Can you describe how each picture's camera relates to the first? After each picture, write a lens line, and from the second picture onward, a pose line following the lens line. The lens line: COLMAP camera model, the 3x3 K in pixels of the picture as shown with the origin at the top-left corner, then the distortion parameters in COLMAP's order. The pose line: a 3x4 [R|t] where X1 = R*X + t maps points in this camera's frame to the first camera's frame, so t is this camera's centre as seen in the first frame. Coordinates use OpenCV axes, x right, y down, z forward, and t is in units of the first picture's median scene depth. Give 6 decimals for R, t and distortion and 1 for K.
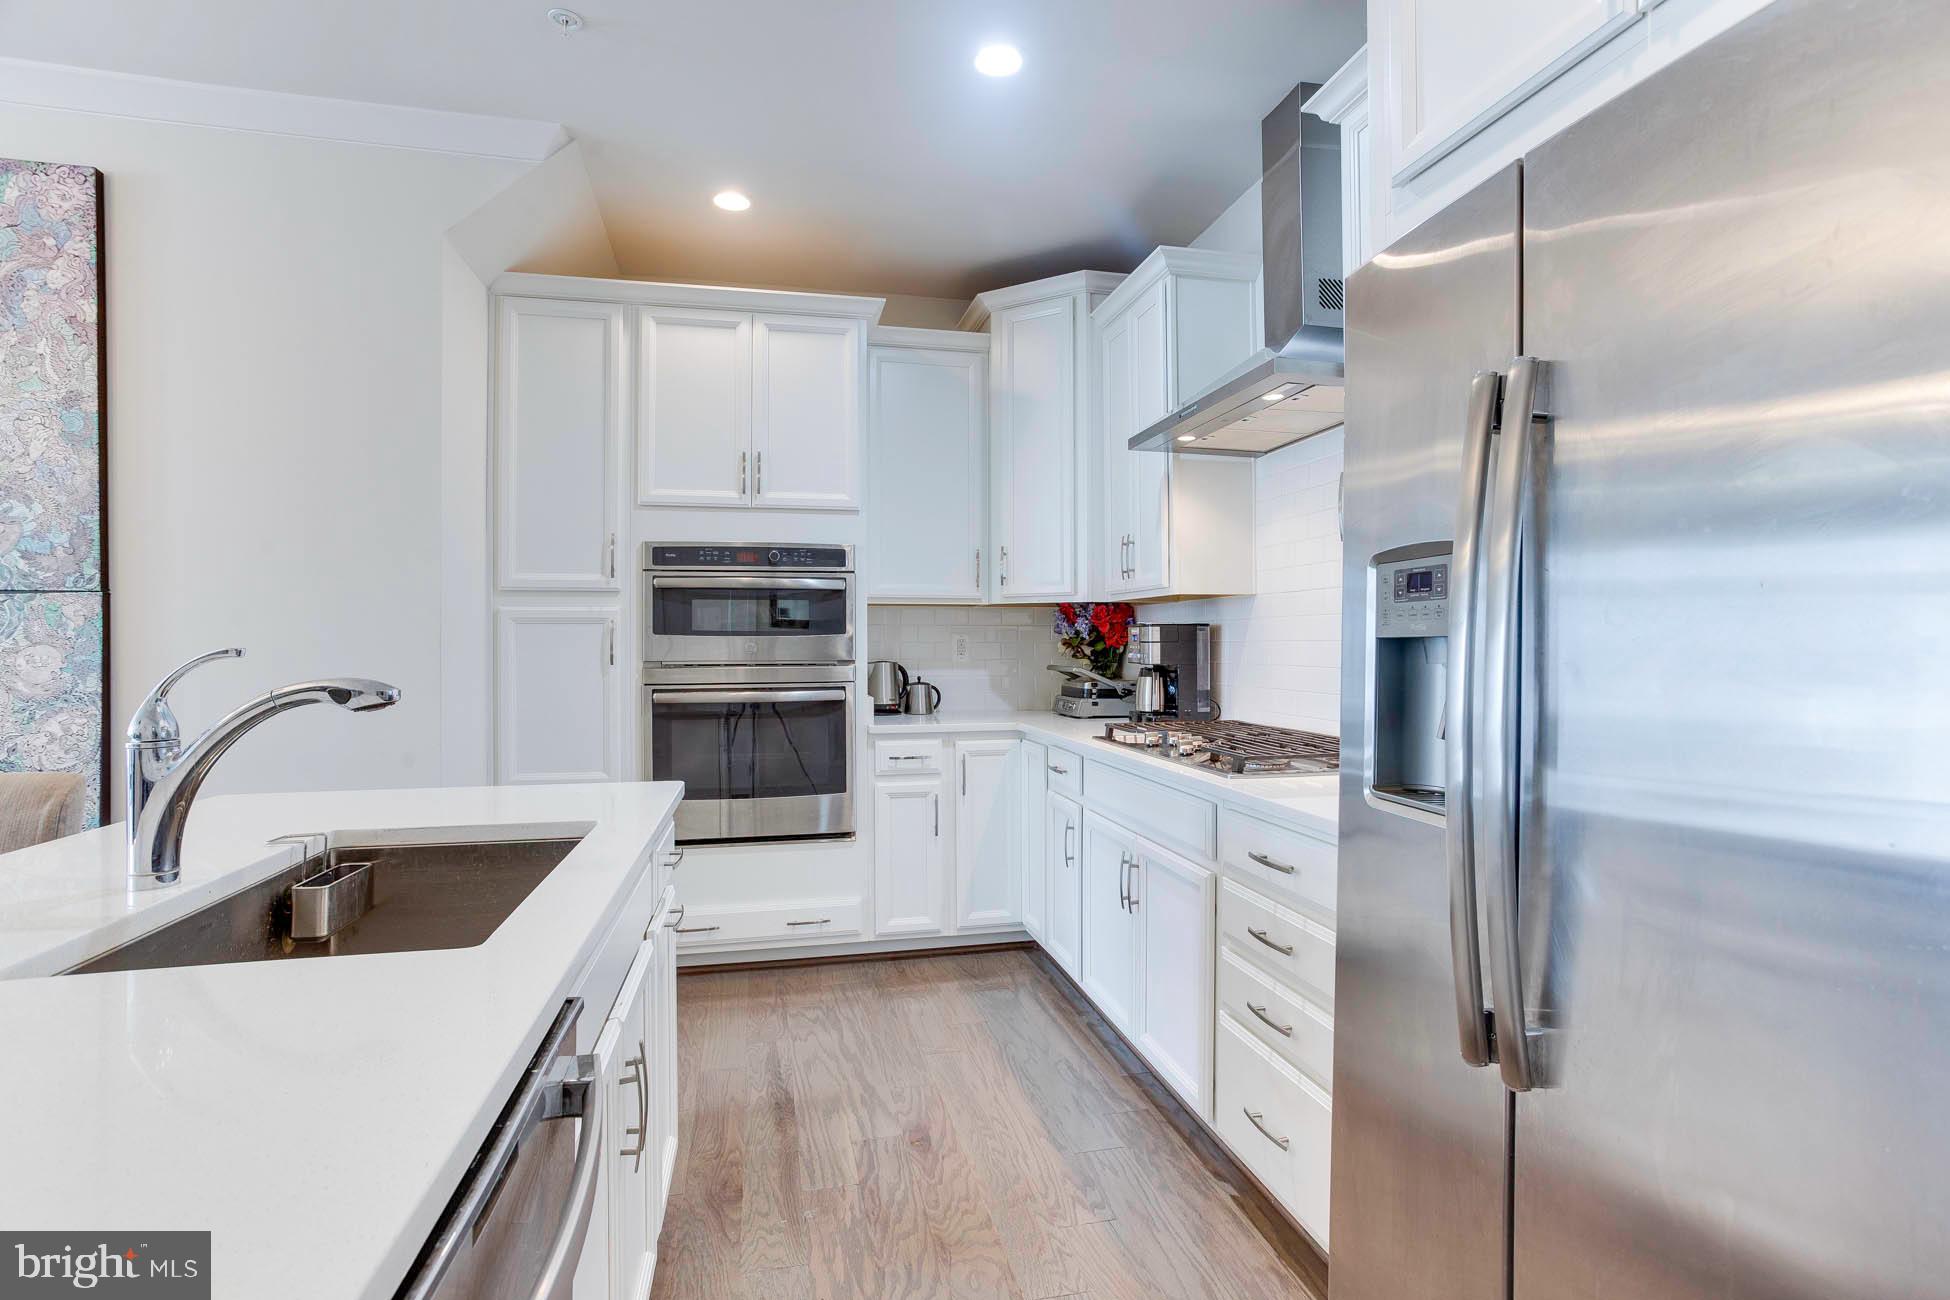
lens RADIAL K [[951.5, 0, 984.0], [0, 951.5, 636.0], [0, 0, 1]] dist [-0.044954, 0.031744]
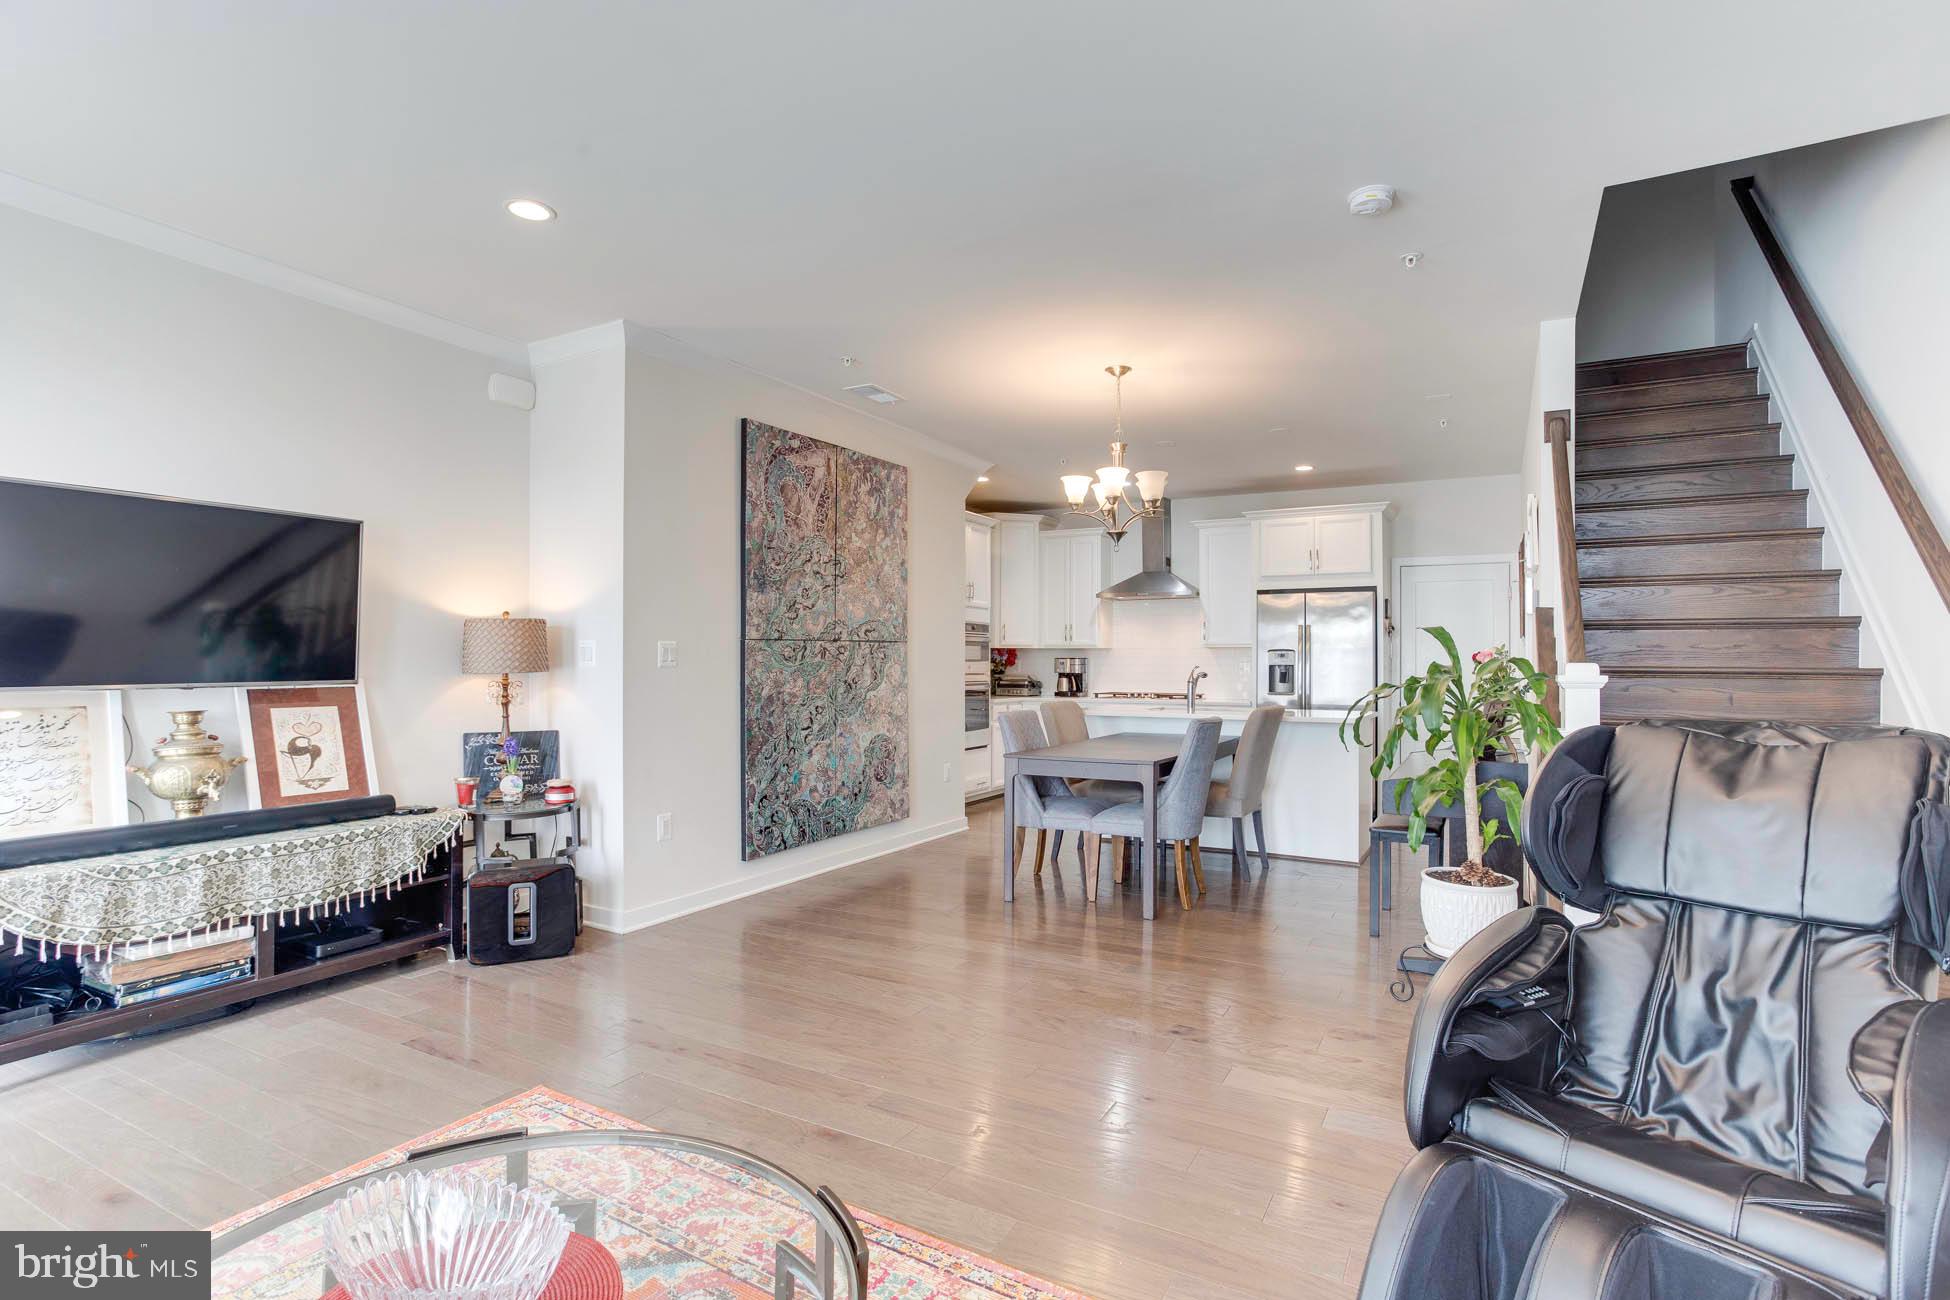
lens RADIAL K [[962.4, 0, 978.3], [0, 962.4, 656.5], [0, 0, 1]] dist [-0.056687, 0.040674]
pose [[0.666267, 0.011672, 0.745622, -2.015795], [-0.010449, 0.999925, -0.006316, 0.002922], [-0.745640, -0.003583, 0.666339, -0.598102]]
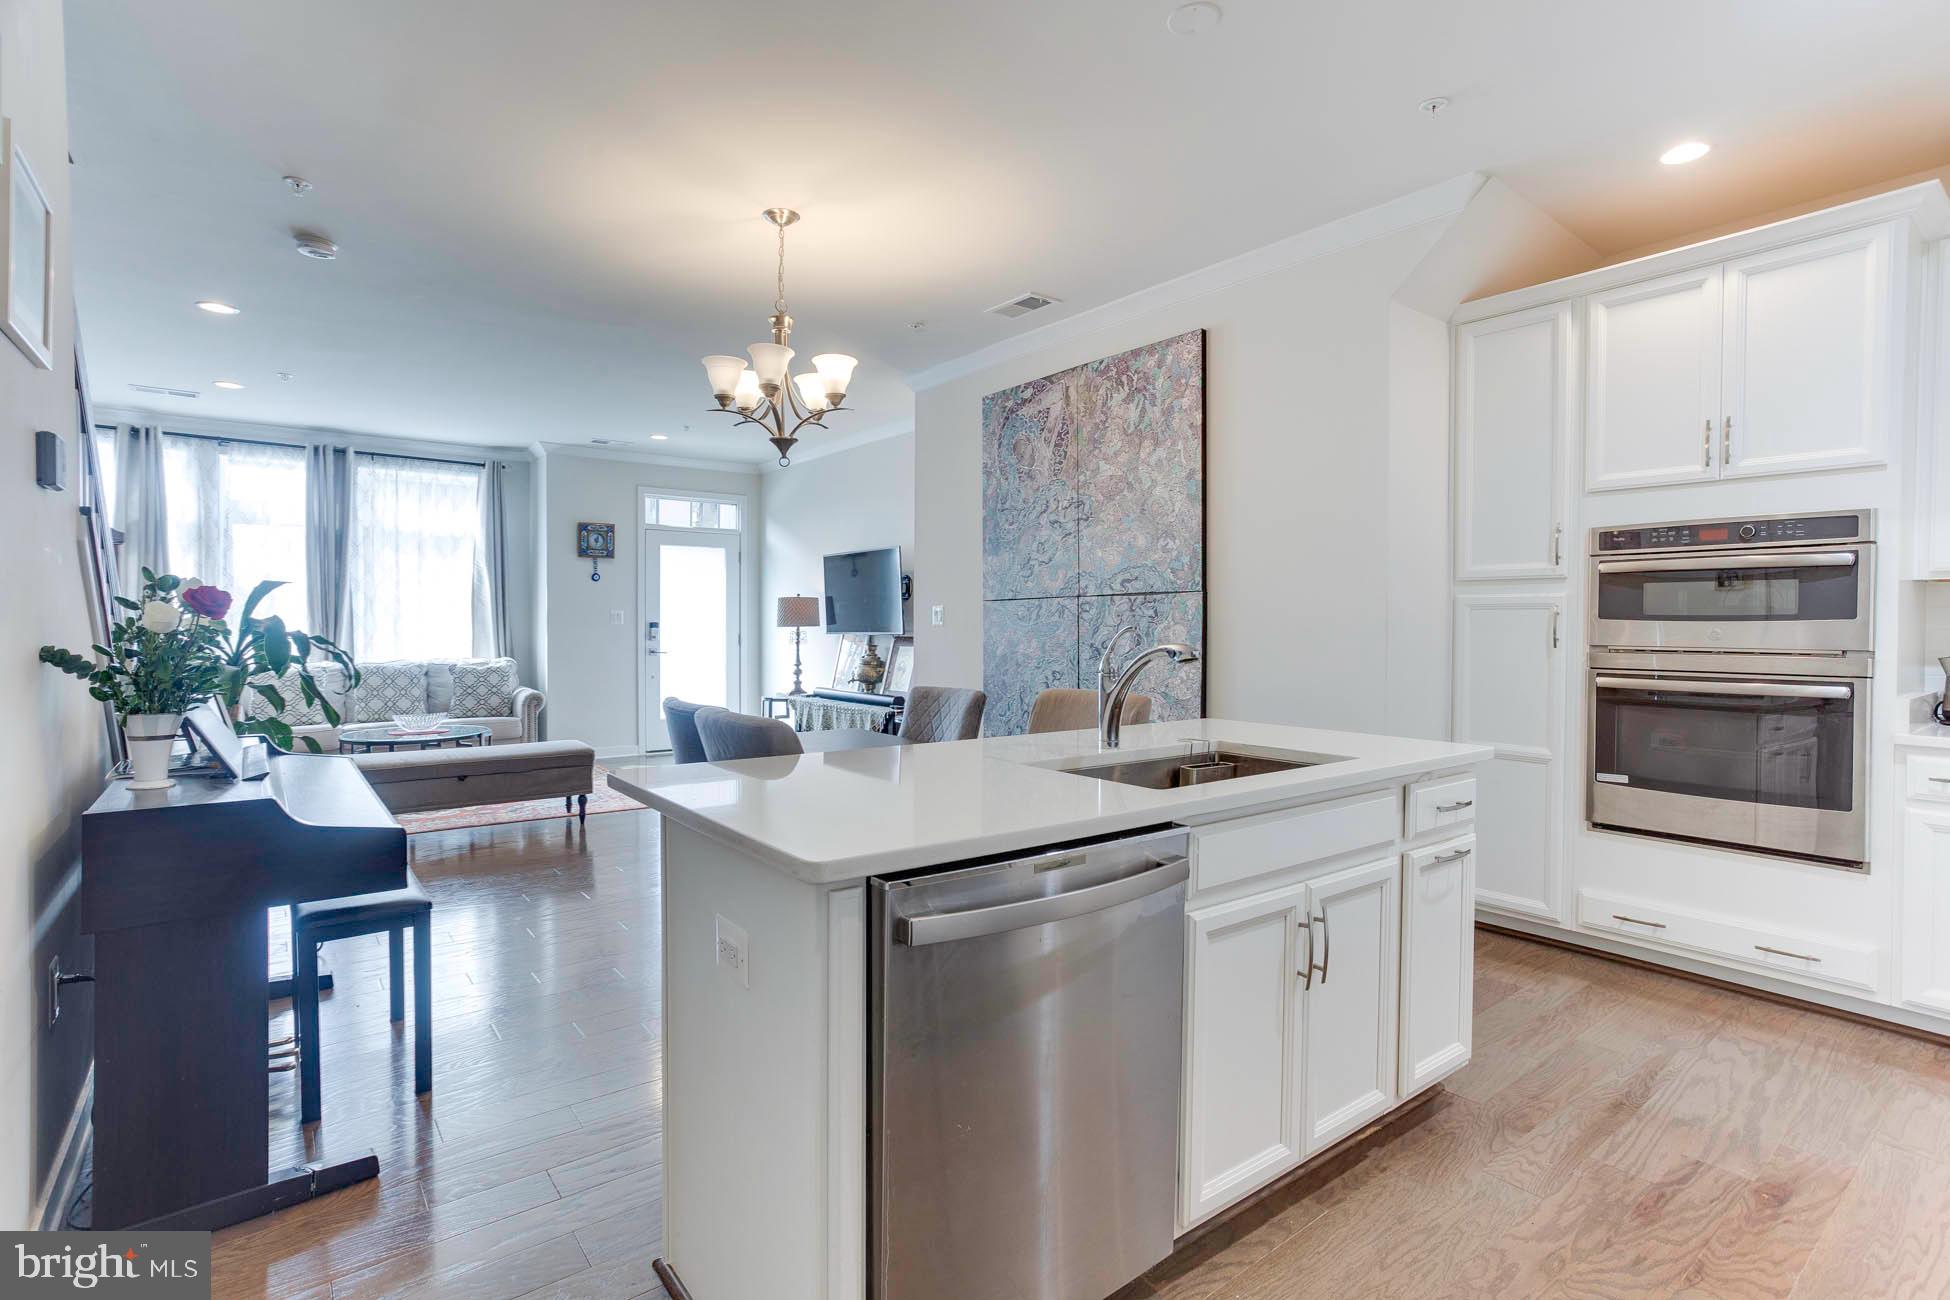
lens RADIAL K [[948.7, 0, 969.7], [0, 948.7, 642.8], [0, 0, 1]] dist [-0.049157, 0.033440]
pose [[0.415656, 0.025302, -0.909170, 0.277614], [-0.003054, 0.999646, 0.026423, -0.000606], [0.909517, -0.008206, 0.415586, -0.027176]]
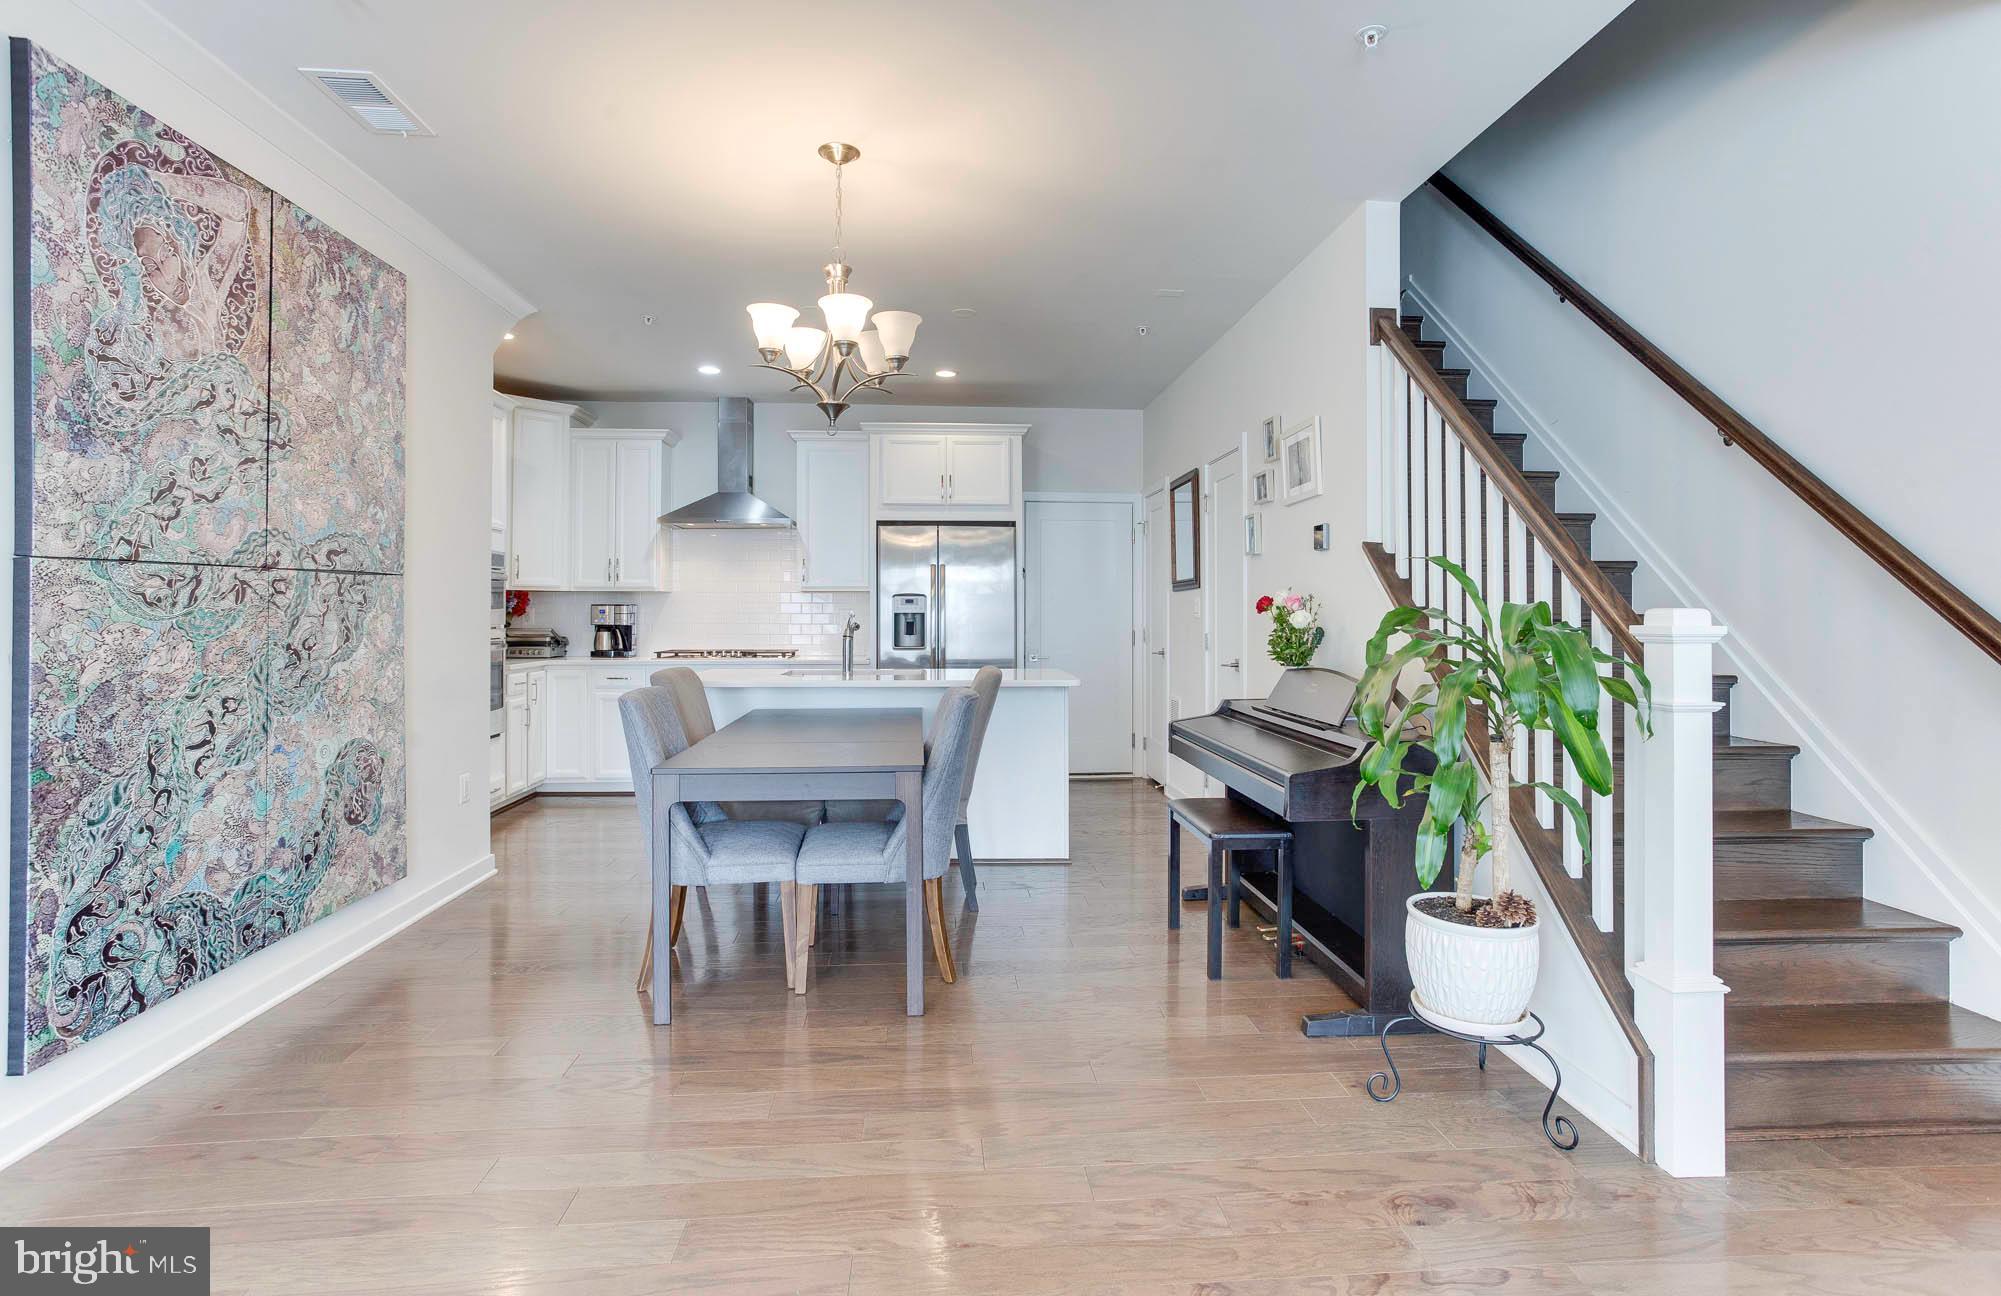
lens RADIAL K [[976.2, 0, 1008.4], [0, 976.2, 599.4], [0, 0, 1]] dist [-0.043275, 0.027819]
pose [[0.145280, 0.018059, 0.989226, -1.690098], [-0.005675, 0.999832, -0.017419, 0.006963], [-0.989374, -0.003083, 0.145358, -0.081672]]
